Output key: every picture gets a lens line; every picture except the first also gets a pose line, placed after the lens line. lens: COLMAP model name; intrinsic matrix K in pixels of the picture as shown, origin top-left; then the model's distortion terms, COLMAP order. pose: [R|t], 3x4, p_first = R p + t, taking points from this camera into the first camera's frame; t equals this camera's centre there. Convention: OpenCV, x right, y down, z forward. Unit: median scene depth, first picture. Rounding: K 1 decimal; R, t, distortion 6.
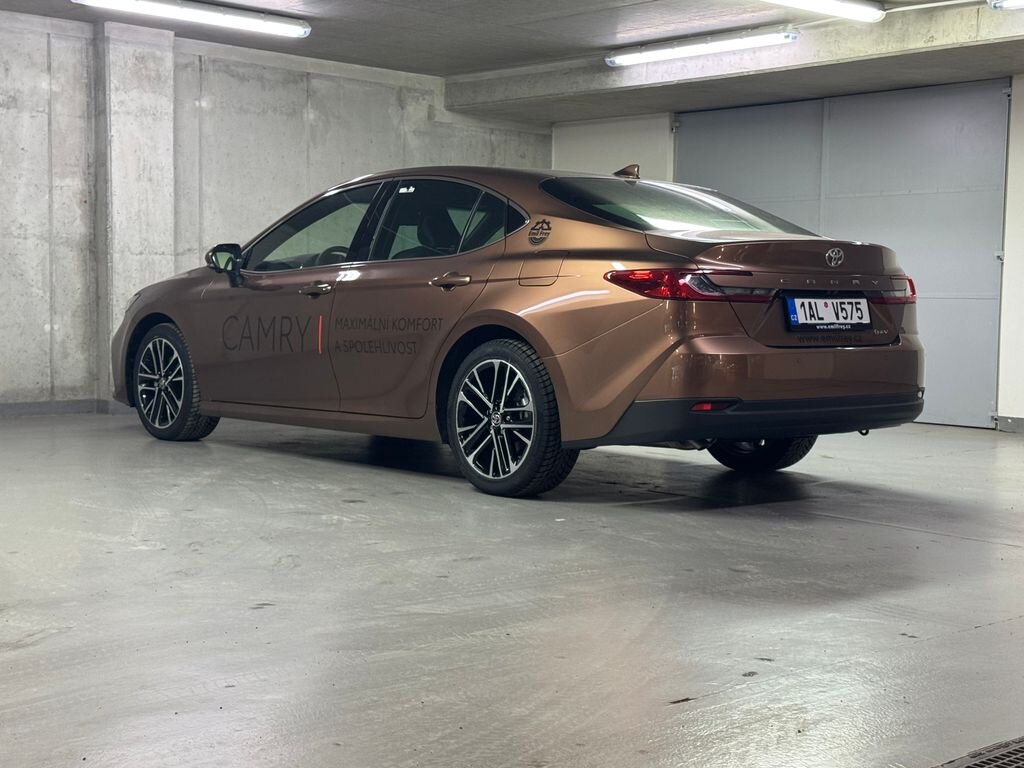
lens RADIAL K [[1529.6, 0, 511.8], [0, 1529.6, 392.5], [0, 0, 1]] dist [0.101287, 0.000000]
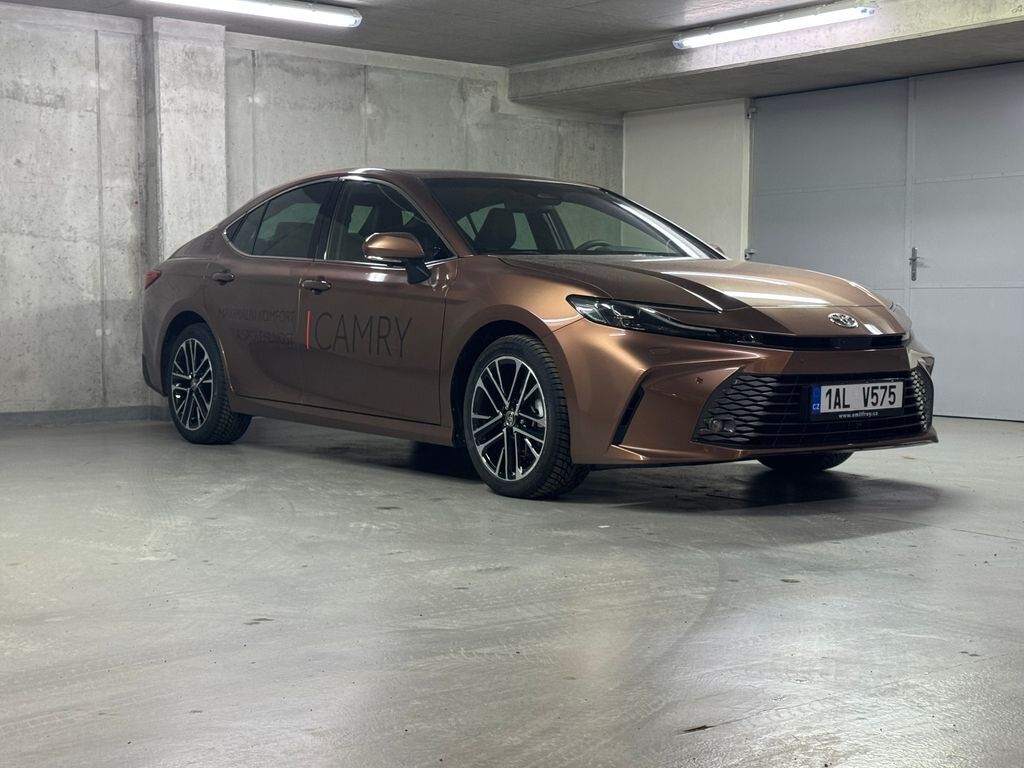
lens RADIAL K [[1557.1, 0, 508.2], [0, 1557.1, 390.1], [0, 0, 1]] dist [0.108060, 0.000000]
pose [[0.997853, -0.011758, -0.064422, 0.020545], [0.011409, 0.999918, -0.005778, 0.003035], [0.064485, 0.005031, 0.997906, 0.029644]]
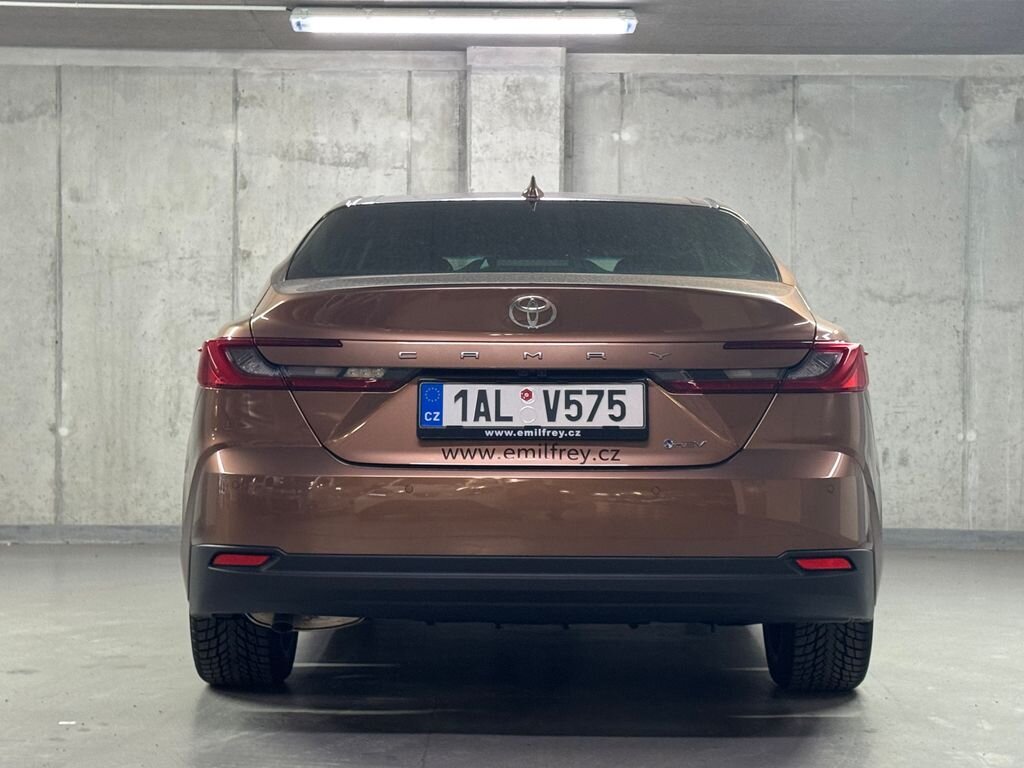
lens RADIAL K [[1982.7, 0, 506.9], [0, 1982.7, 382.8], [0, 0, 1]] dist [0.160503, 0.000000]
pose [[0.742201, -0.011338, -0.670082, 0.434638], [-0.036071, 0.997732, -0.056835, -0.011784], [0.669206, 0.066354, 0.740108, 0.275485]]
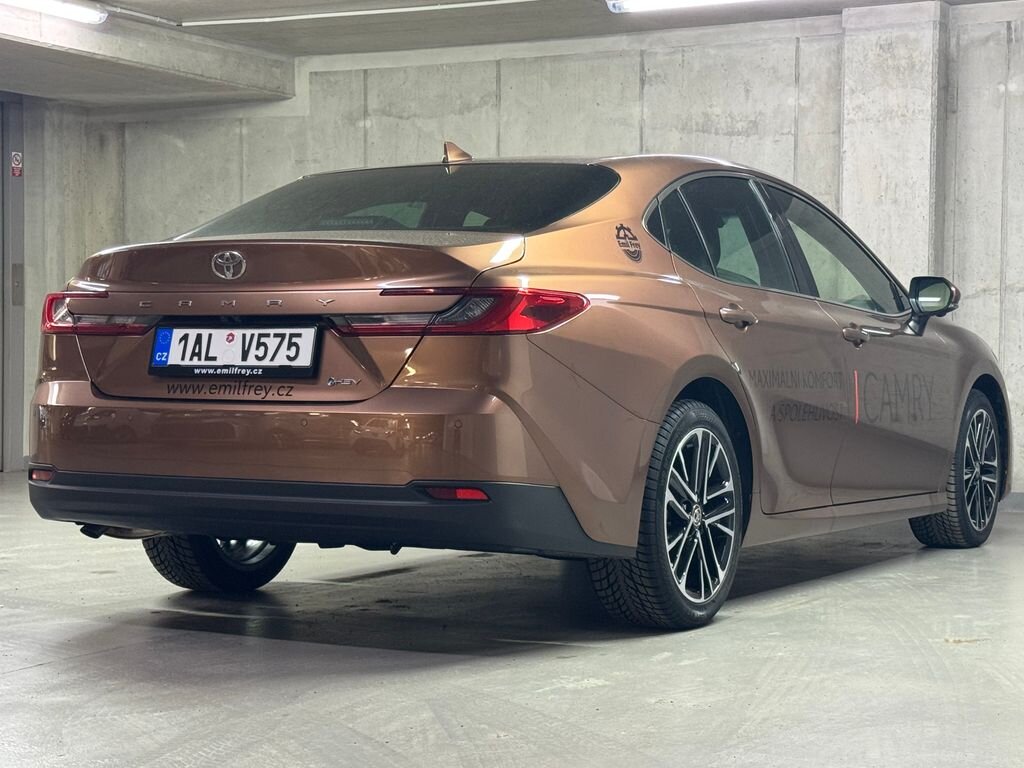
lens RADIAL K [[1982.7, 0, 517.7], [0, 1982.7, 377.7], [0, 0, 1]] dist [0.160503, 0.000000]
pose [[0.335078, -0.001879, -0.942189, 0.652725], [-0.061063, 0.997852, -0.023706, -0.016978], [0.940210, 0.065476, 0.334243, 0.517503]]
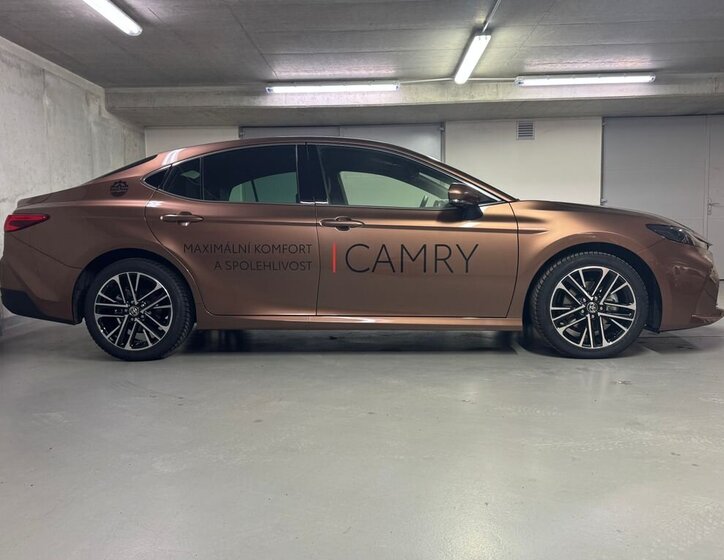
lens RADIAL K [[602.4, 0, 369.3], [0, 602.4, 273.3], [0, 0, 1]] dist [0.016597, -0.017257]
pose [[0.689961, -0.082652, 0.719112, -0.375097], [0.075675, 0.996252, 0.041898, -0.035506], [-0.719880, 0.025511, 0.693630, 0.494527]]
